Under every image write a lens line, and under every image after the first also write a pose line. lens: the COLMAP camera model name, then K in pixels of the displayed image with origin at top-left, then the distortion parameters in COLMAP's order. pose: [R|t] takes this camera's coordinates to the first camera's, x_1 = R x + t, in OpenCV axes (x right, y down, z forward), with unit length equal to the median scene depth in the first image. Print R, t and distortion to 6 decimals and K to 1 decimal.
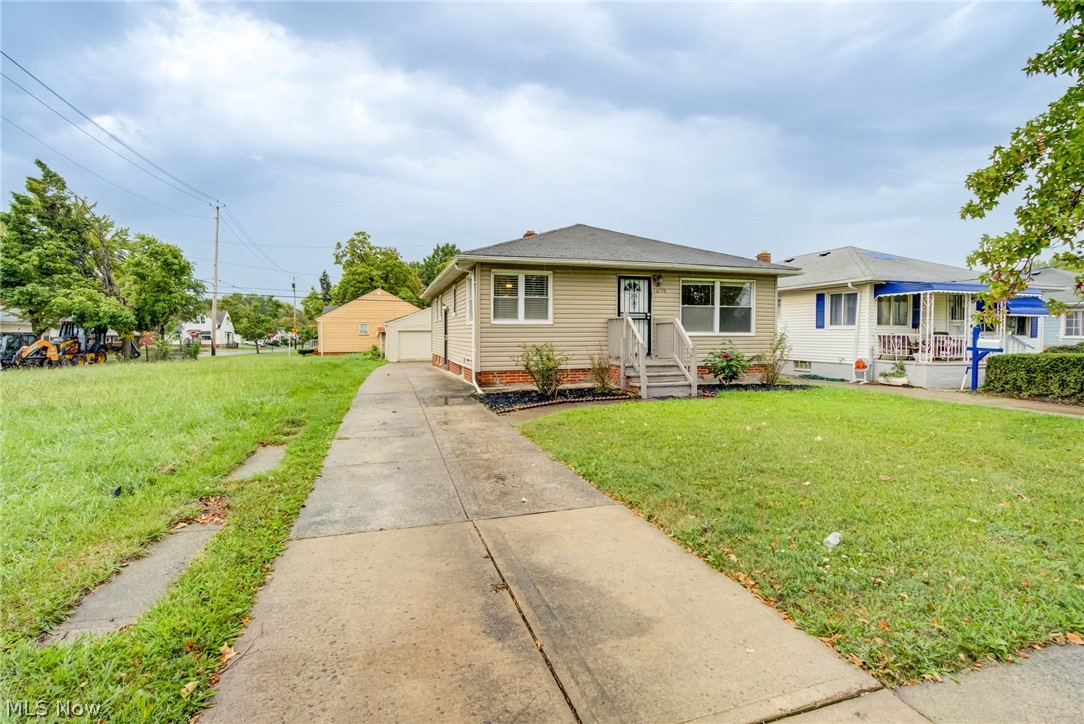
lens RADIAL K [[480.6, 0, 523.7], [0, 480.6, 345.9], [0, 0, 1]] dist [-0.025895, 0.000257]
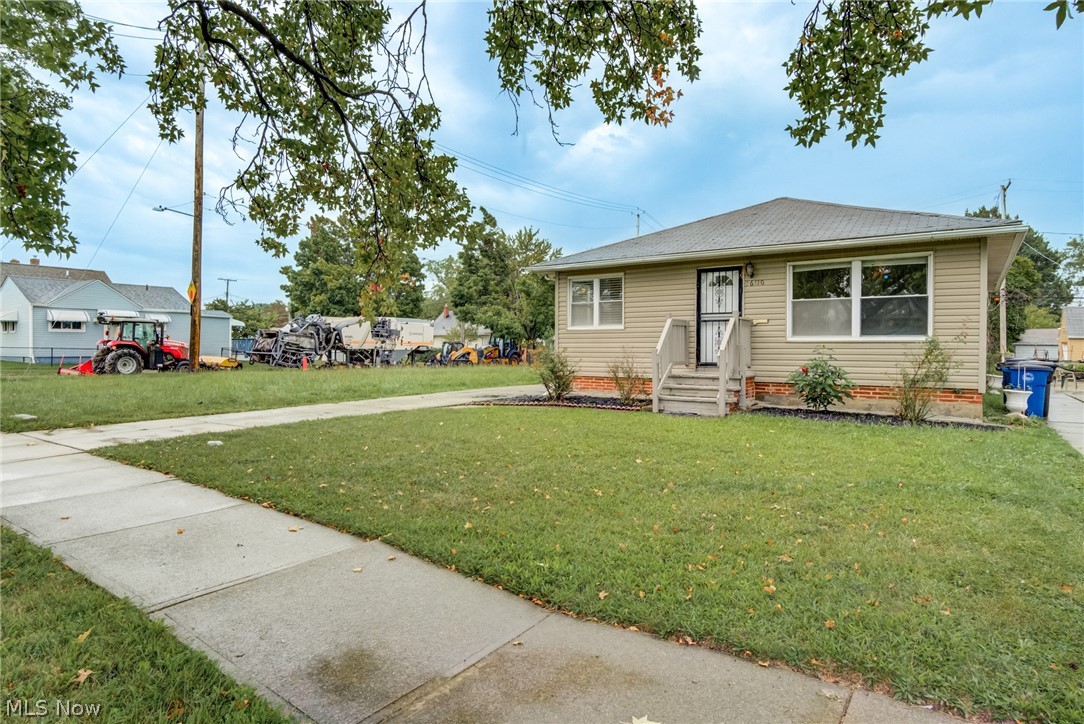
lens RADIAL K [[627.3, 0, 542.0], [0, 627.3, 362.0], [0, 0, 1]] dist [-0.001564, -0.000371]
pose [[0.629474, 0.022340, -0.776701, 0.840271], [-0.020437, 0.999717, 0.012191, 0.006651], [0.776753, 0.008199, 0.629752, 0.099822]]
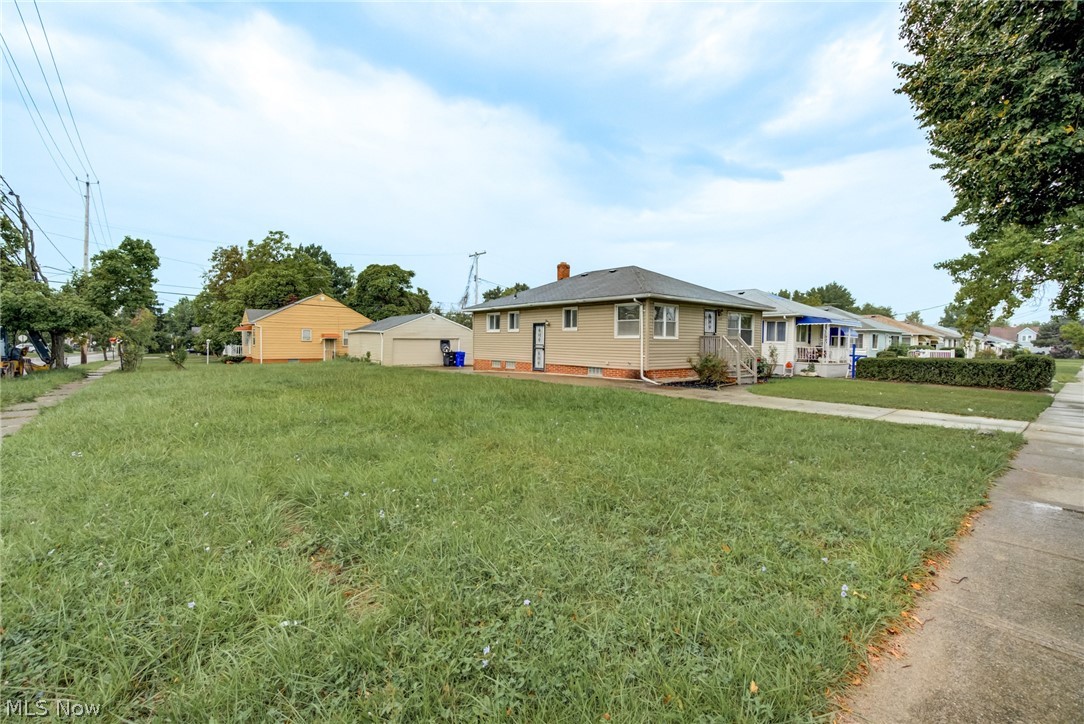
lens RADIAL K [[473.0, 0, 542.3], [0, 473.0, 347.3], [0, 0, 1]] dist [-0.000475, 0.000012]
pose [[0.915027, 0.008068, 0.403312, -0.878291], [-0.002864, 0.999905, -0.013504, 0.002398], [-0.403382, 0.011202, 0.914963, -0.201201]]
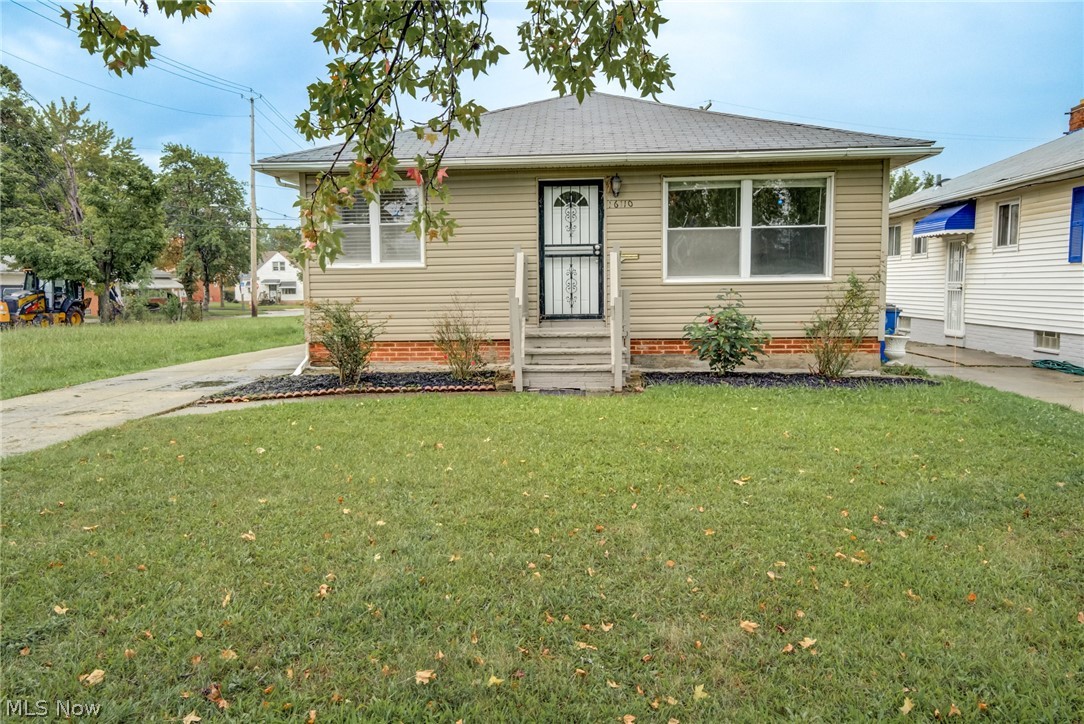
lens RADIAL K [[804.0, 0, 542.0], [0, 804.0, 362.0], [0, 0, 1]] dist [0.043198, -0.005579]
pose [[0.941008, 0.022364, -0.337643, 0.512575], [0.002980, 0.997227, 0.074356, -0.000257], [0.338370, -0.070976, 0.938333, 0.065583]]
